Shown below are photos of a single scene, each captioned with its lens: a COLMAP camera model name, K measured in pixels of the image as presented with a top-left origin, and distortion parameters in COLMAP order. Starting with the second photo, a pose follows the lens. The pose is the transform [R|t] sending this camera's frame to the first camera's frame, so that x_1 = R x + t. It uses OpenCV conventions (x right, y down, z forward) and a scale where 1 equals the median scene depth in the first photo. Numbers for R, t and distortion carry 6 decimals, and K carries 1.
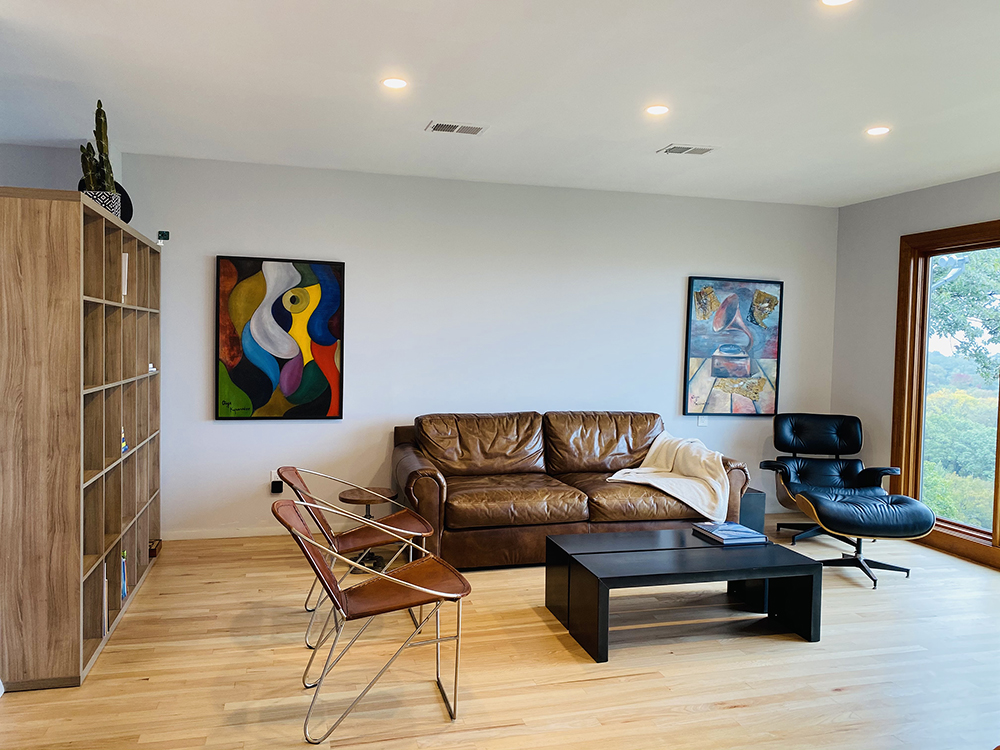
lens RADIAL K [[762.2, 0, 500.0], [0, 762.2, 375.0], [0, 0, 1]] dist [0.046657, -0.087447]
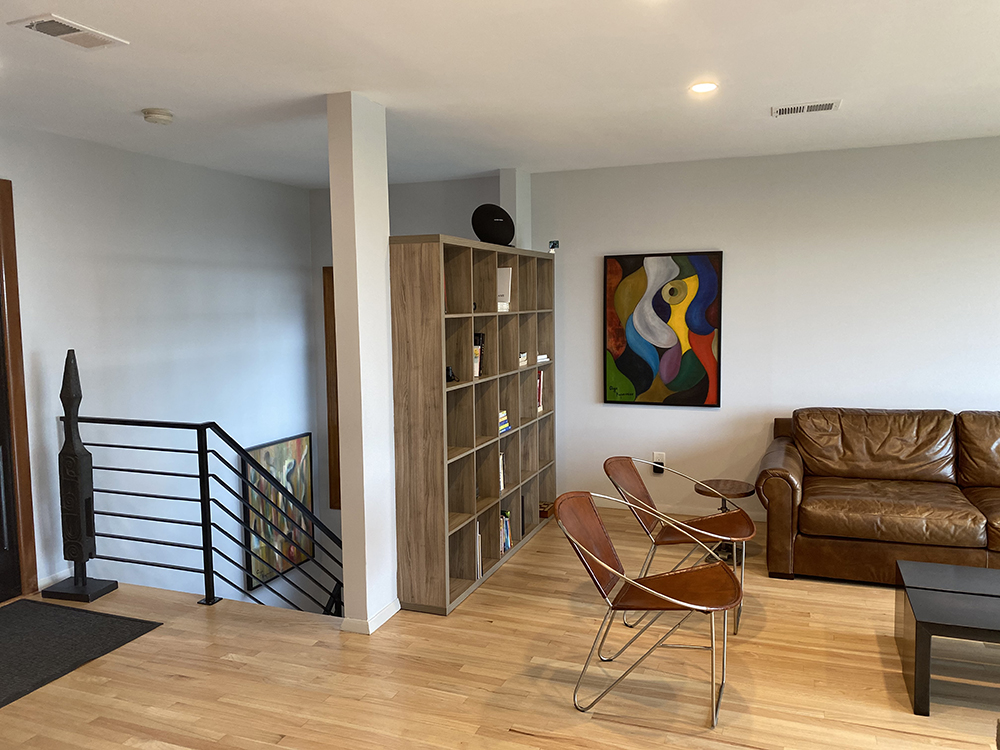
lens RADIAL K [[769.1, 0, 499.7], [0, 769.1, 359.4], [0, 0, 1]] dist [-0.000356, -0.007494]
pose [[0.809333, 0.020053, -0.587008, 0.163792], [-0.001982, 0.999505, 0.031412, -0.039866], [0.587347, -0.024259, 0.808972, 0.006582]]
